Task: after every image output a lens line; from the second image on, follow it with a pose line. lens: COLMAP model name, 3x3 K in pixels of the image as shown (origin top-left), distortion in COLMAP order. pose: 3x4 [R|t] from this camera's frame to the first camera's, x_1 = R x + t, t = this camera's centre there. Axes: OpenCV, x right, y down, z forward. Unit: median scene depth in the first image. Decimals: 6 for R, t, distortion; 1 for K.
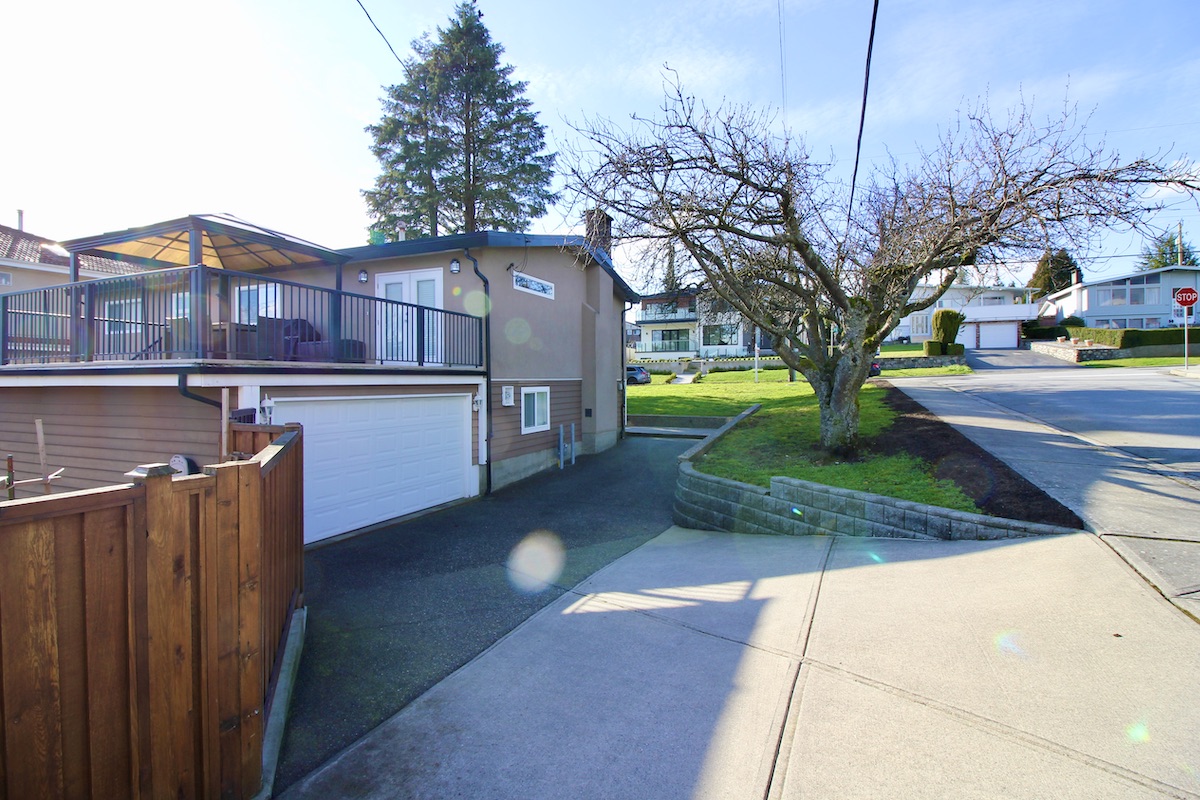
lens RADIAL K [[562.4, 0, 597.7], [0, 562.4, 393.4], [0, 0, 1]] dist [0.001283, 0.000235]
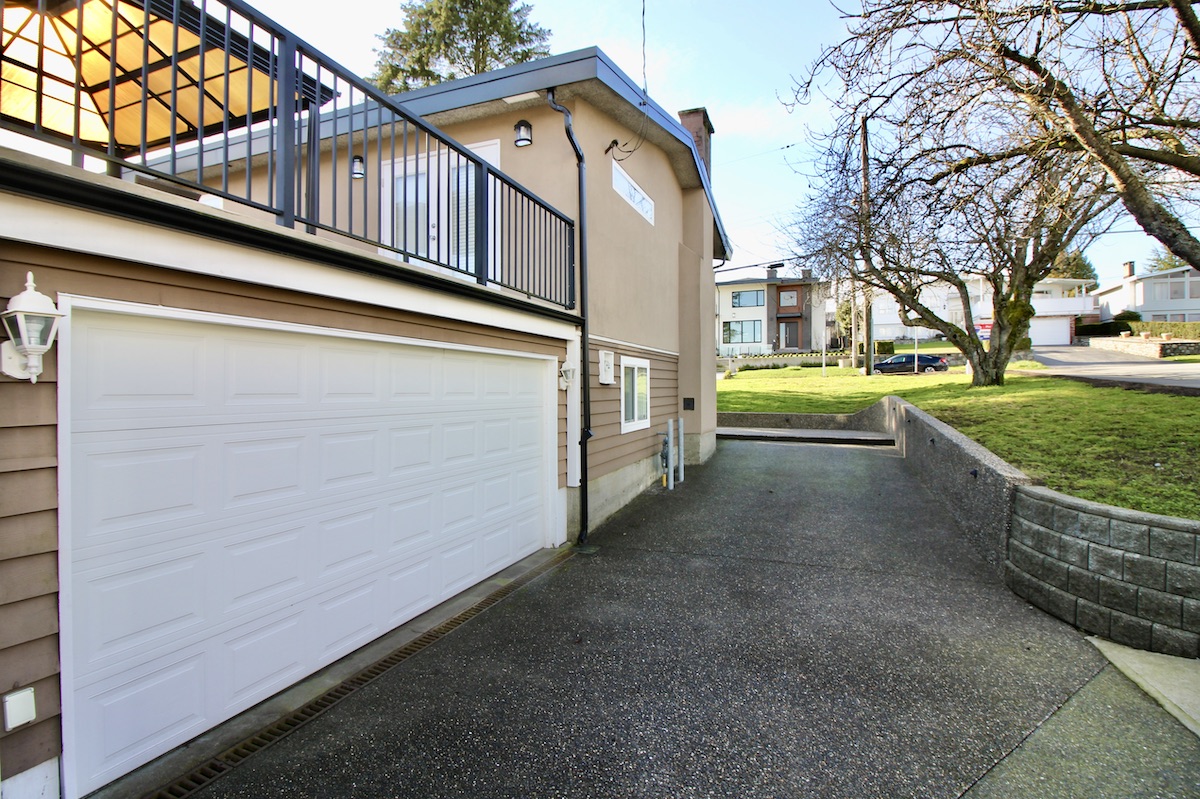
lens RADIAL K [[562.4, 0, 597.7], [0, 562.4, 392.9], [0, 0, 1]] dist [0.001283, 0.000235]
pose [[0.999844, 0.000639, 0.017629, -0.157113], [-0.000422, 0.999924, -0.012315, 0.033639], [-0.017635, 0.012306, 0.999769, 0.365887]]
